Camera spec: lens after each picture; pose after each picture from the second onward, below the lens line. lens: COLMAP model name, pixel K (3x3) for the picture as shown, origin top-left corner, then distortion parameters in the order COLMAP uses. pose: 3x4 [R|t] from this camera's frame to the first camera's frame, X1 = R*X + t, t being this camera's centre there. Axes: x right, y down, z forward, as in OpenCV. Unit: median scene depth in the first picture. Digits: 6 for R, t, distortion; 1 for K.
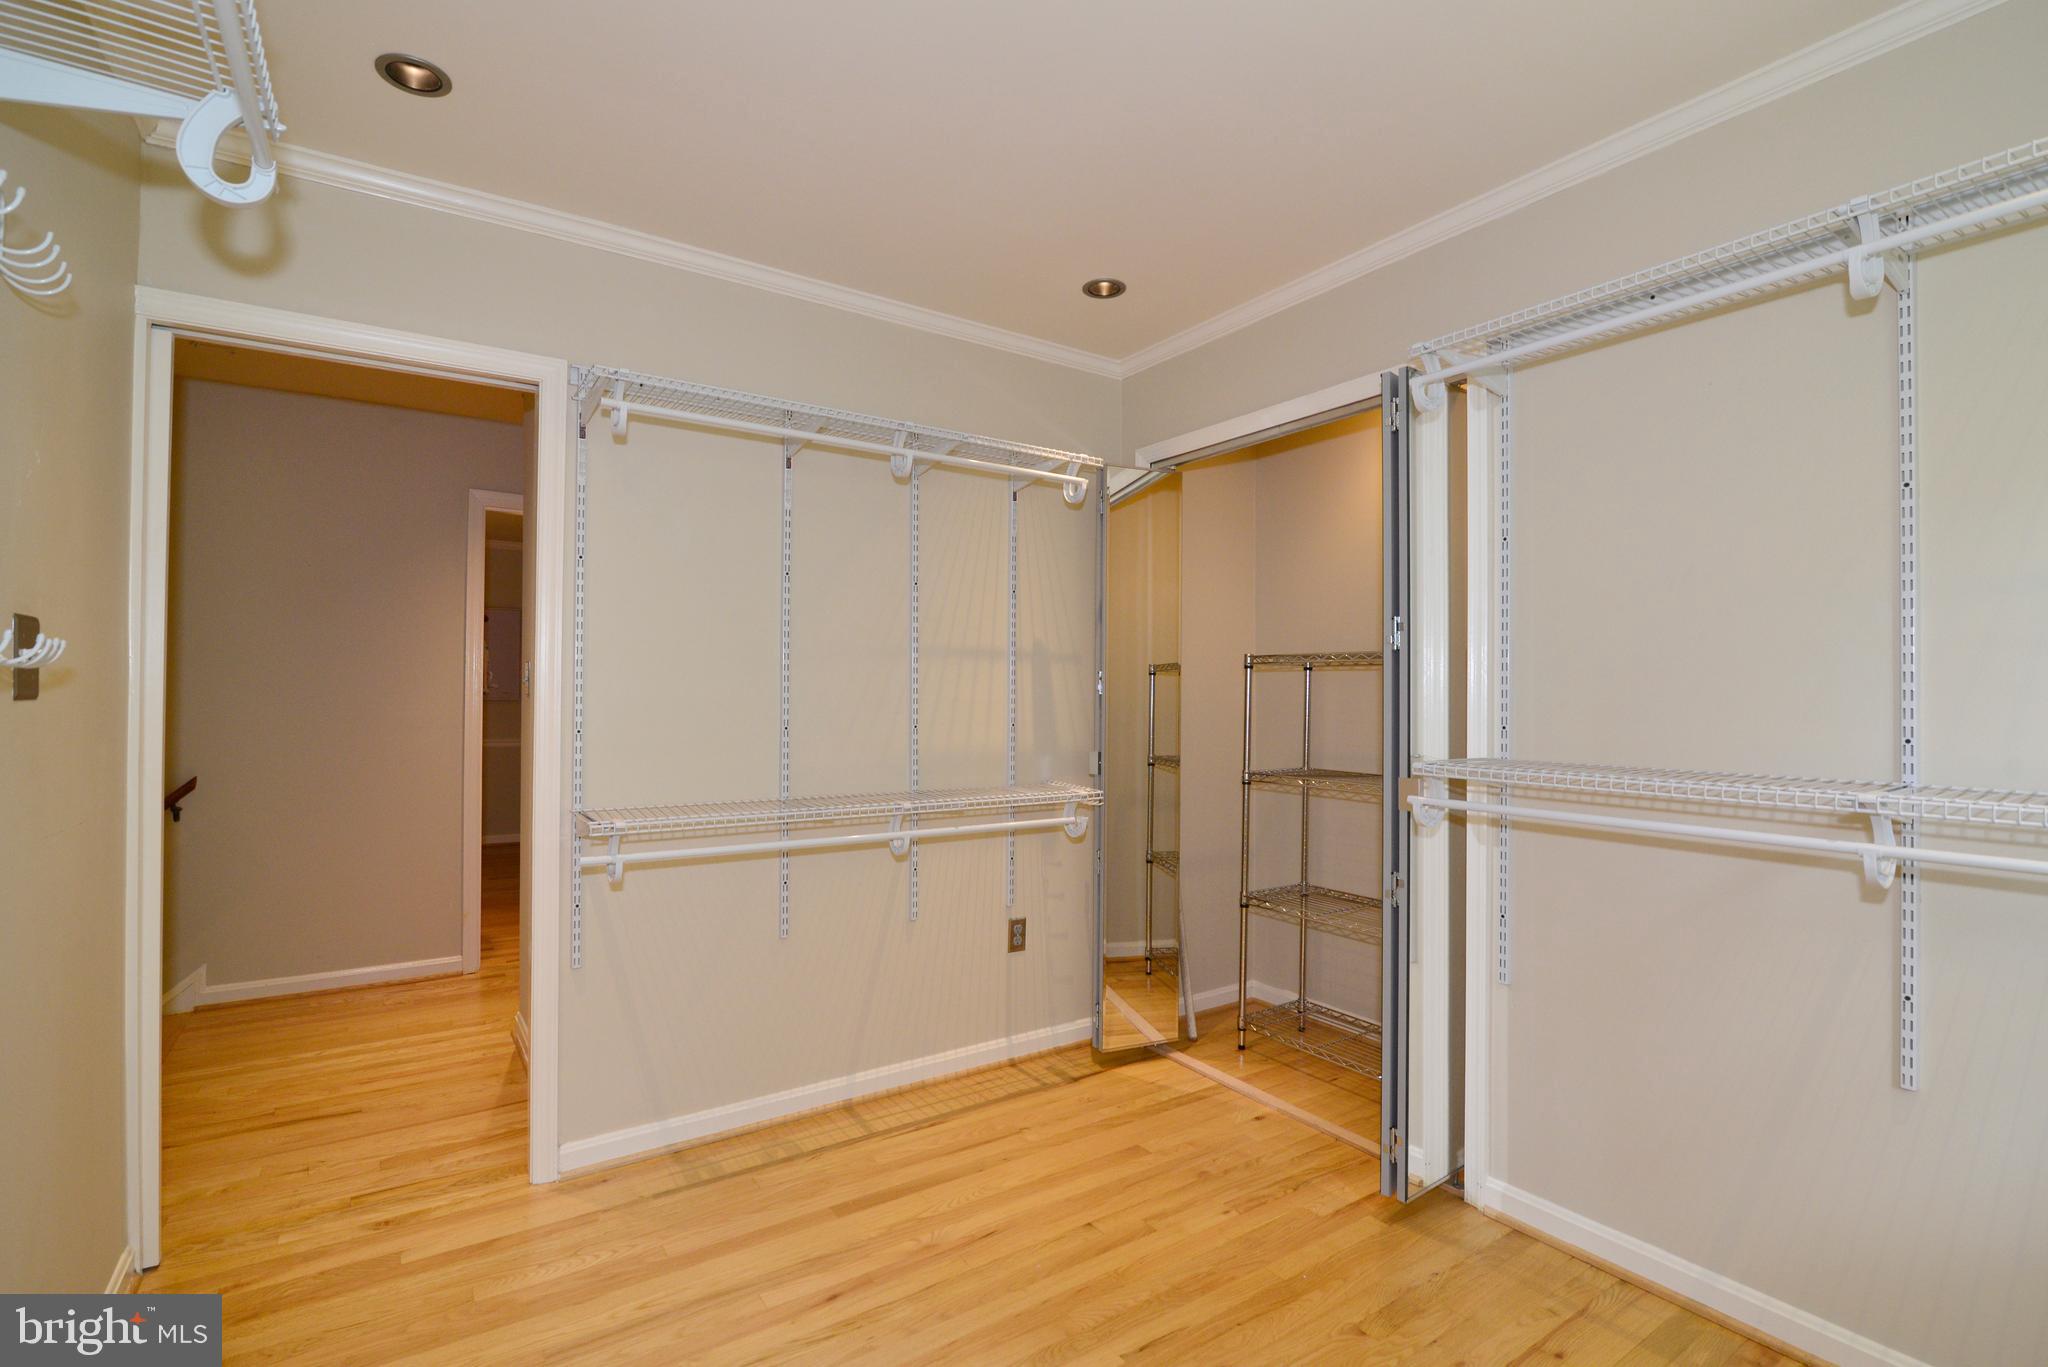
lens RADIAL K [[932.2, 0, 1018.6], [0, 932.2, 689.3], [0, 0, 1]] dist [-0.020860, -0.000298]
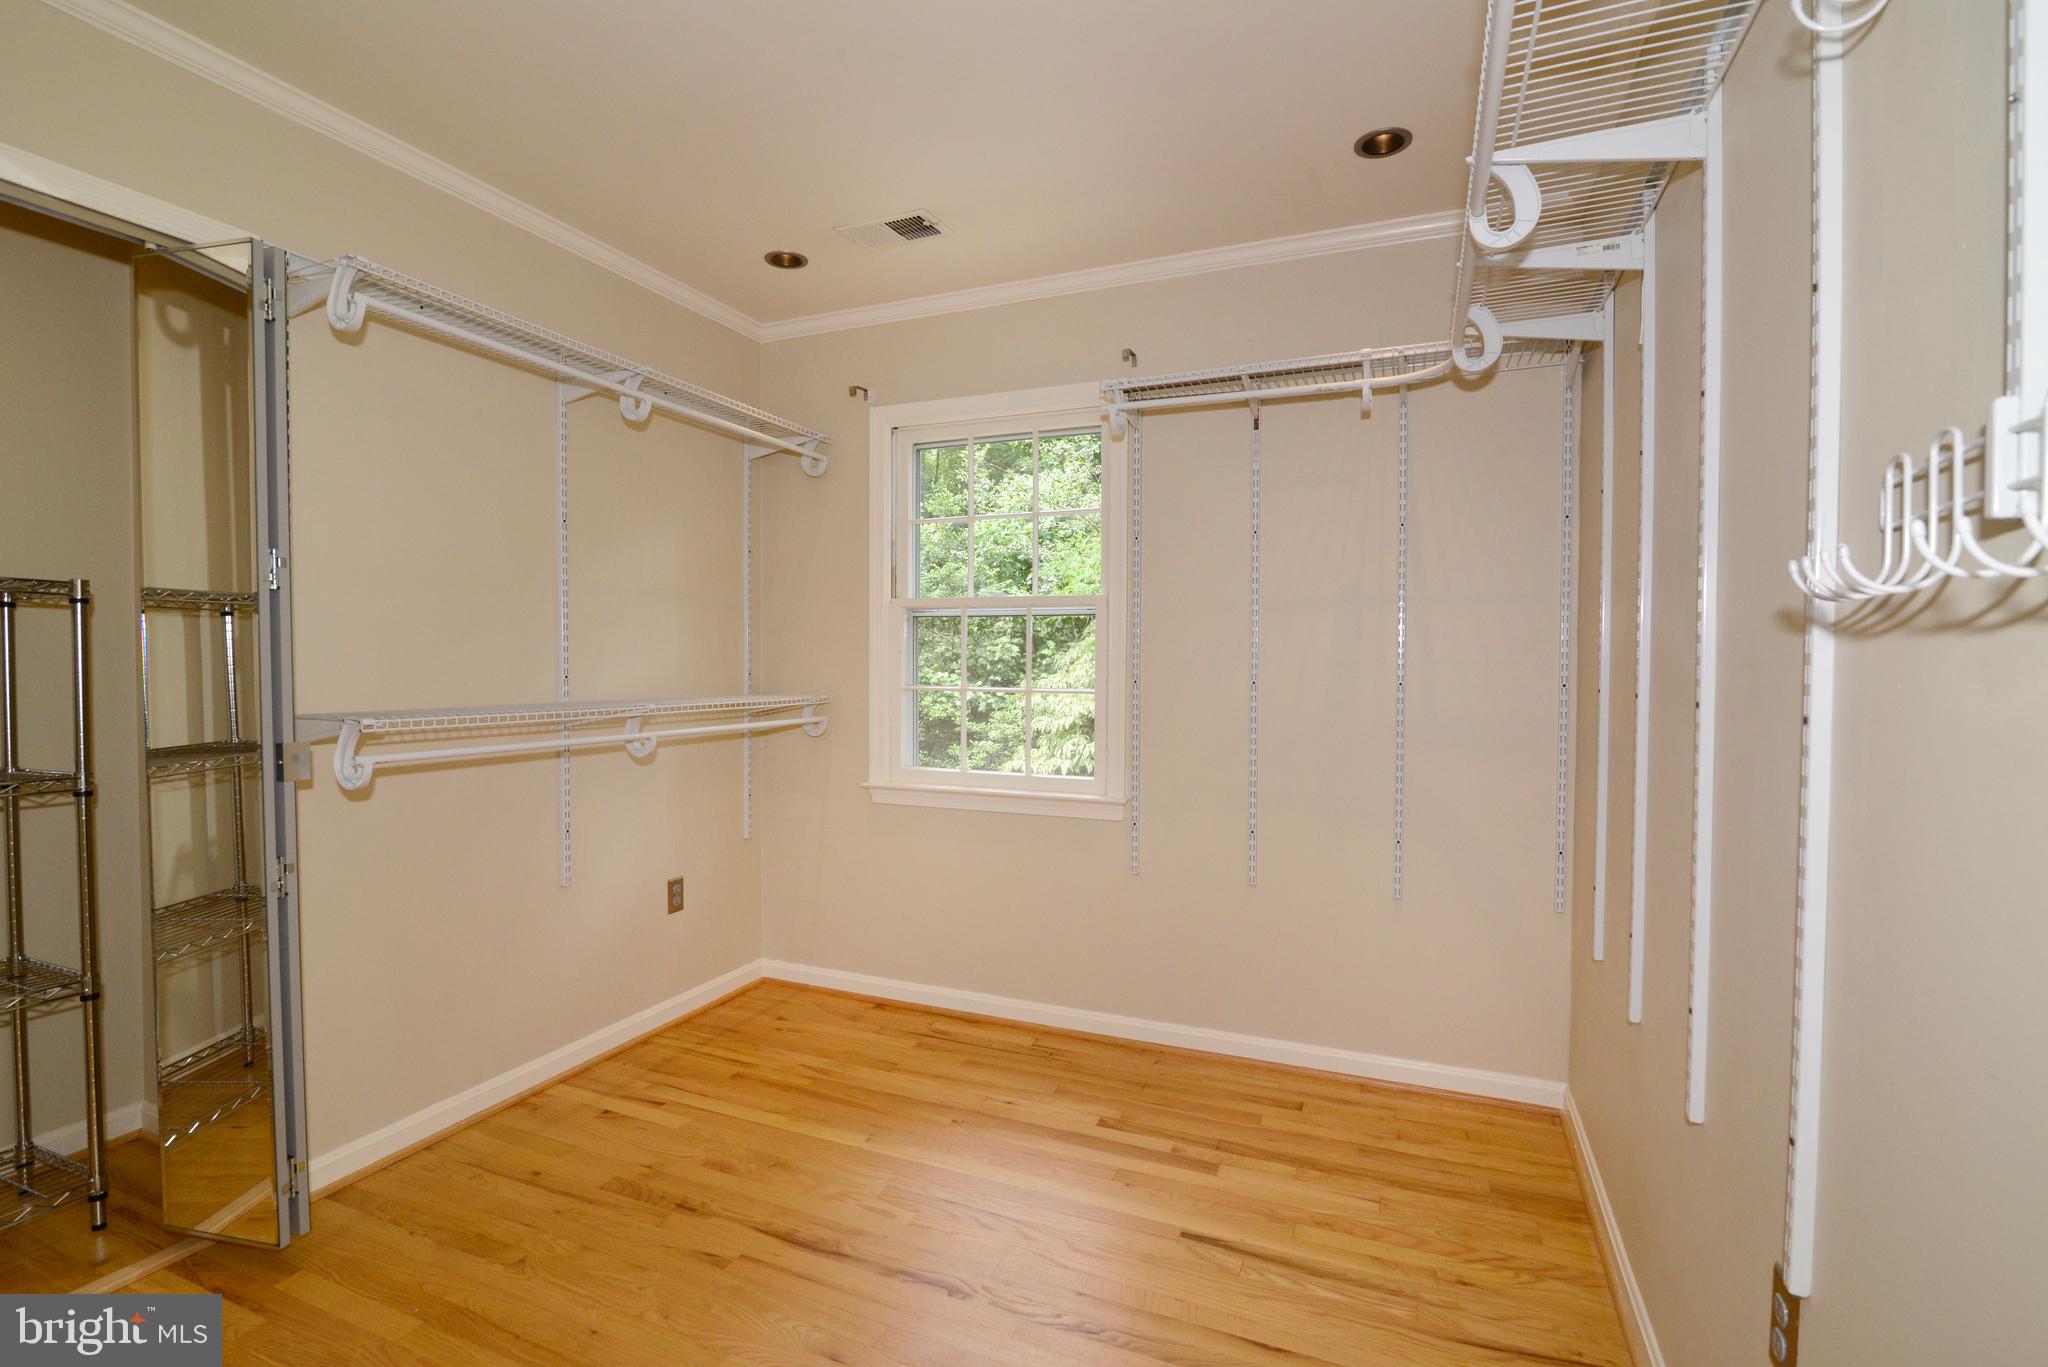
lens RADIAL K [[932.2, 0, 1018.6], [0, 932.2, 689.3], [0, 0, 1]] dist [-0.020860, -0.000298]
pose [[-0.541818, -0.031062, 0.839922, -0.656743], [-0.011466, 0.999497, 0.029568, 0.014807], [-0.840418, 0.006390, -0.541902, 0.911974]]
